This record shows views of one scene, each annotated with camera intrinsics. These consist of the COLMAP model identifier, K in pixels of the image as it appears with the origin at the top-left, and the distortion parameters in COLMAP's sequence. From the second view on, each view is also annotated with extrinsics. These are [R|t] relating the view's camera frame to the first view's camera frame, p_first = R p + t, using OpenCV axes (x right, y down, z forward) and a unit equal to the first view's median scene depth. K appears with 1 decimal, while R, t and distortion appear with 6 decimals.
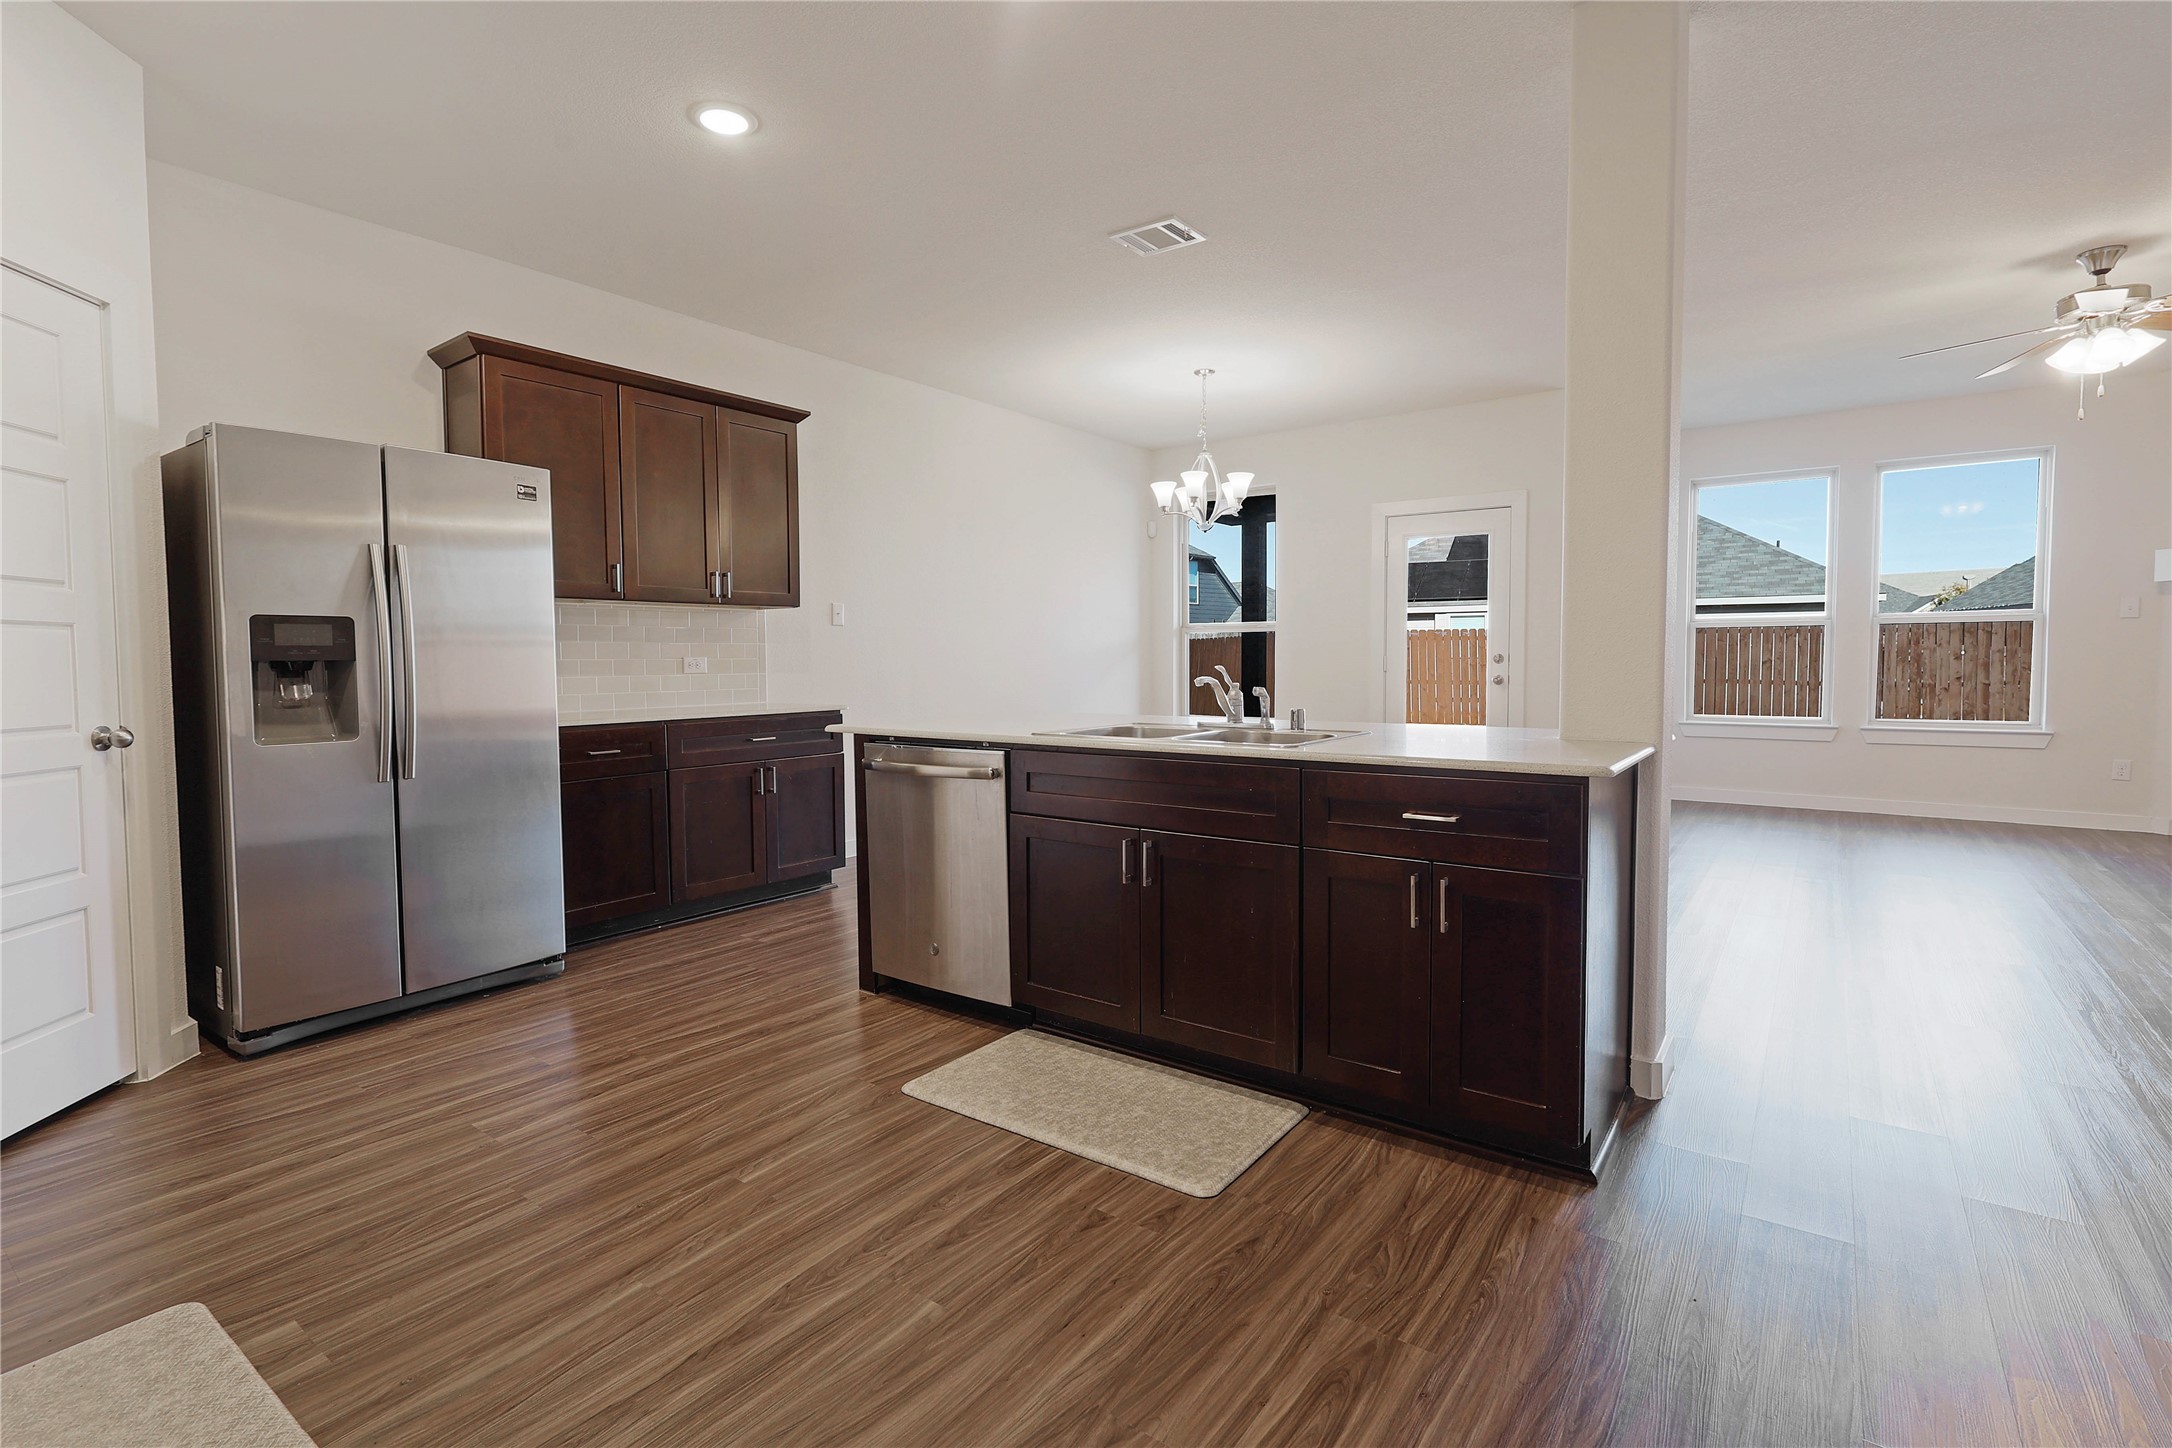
lens RADIAL K [[1014.7, 0, 1090.1], [0, 1014.7, 715.3], [0, 0, 1]] dist [0.003837, 0.000751]
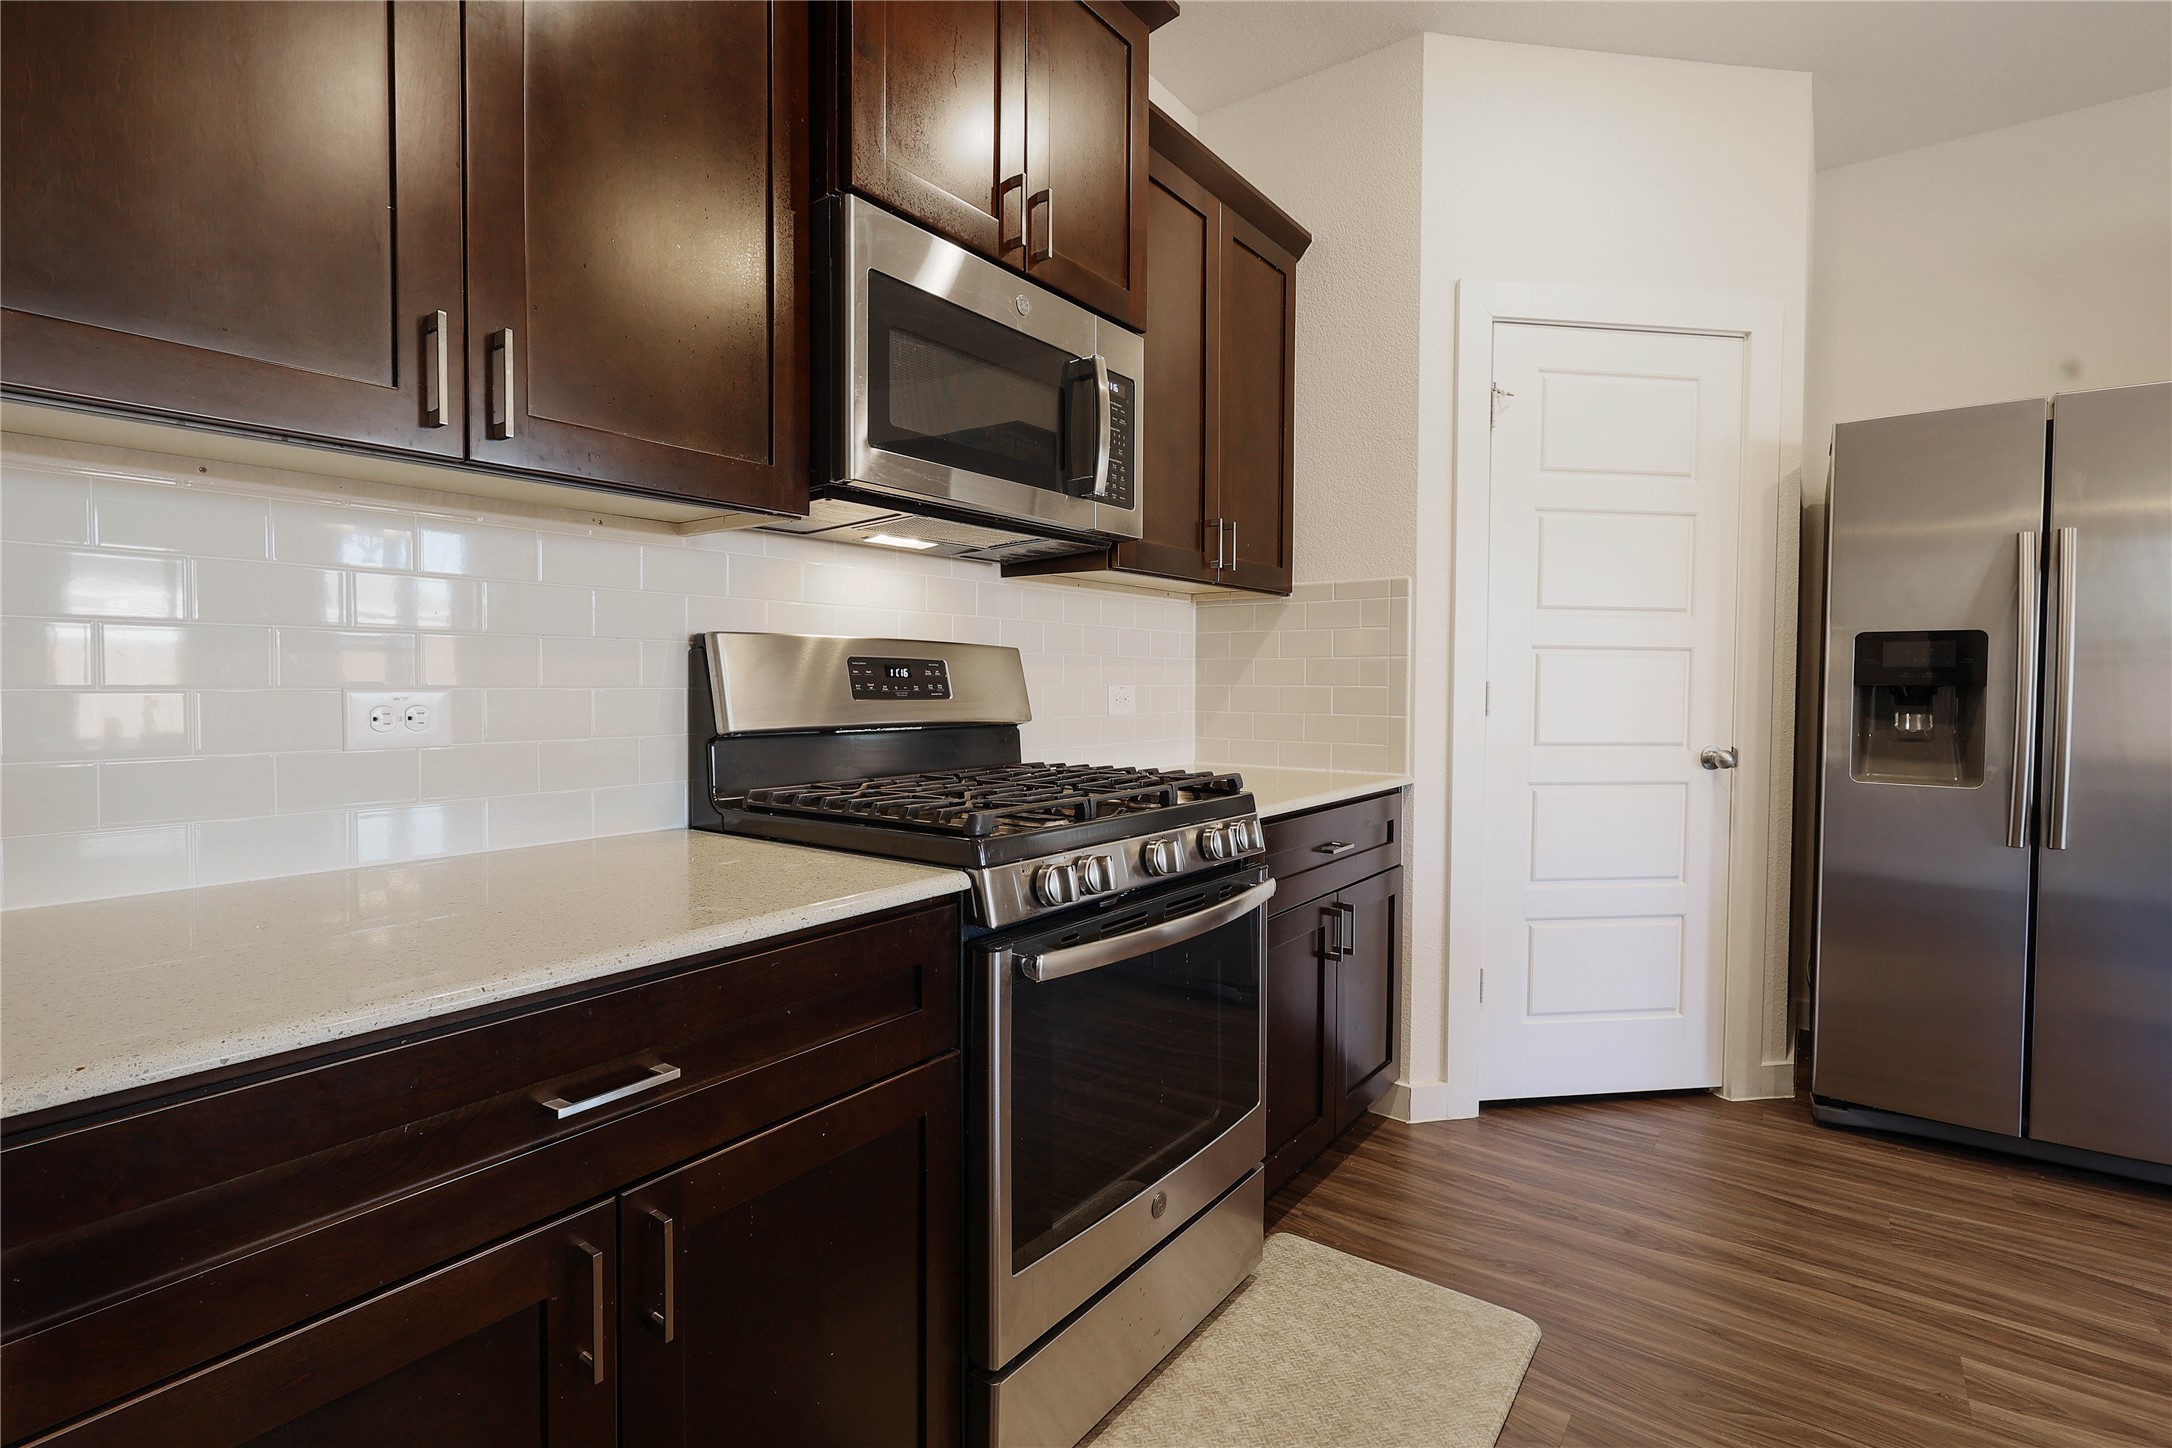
lens RADIAL K [[1014.7, 0, 1092.4], [0, 1014.7, 713.9], [0, 0, 1]] dist [0.003837, 0.000751]
pose [[-0.000424, 0.040482, -0.999180, 0.061014], [-0.062486, 0.997227, 0.040429, -0.022595], [0.998046, 0.062452, 0.002106, 0.340455]]
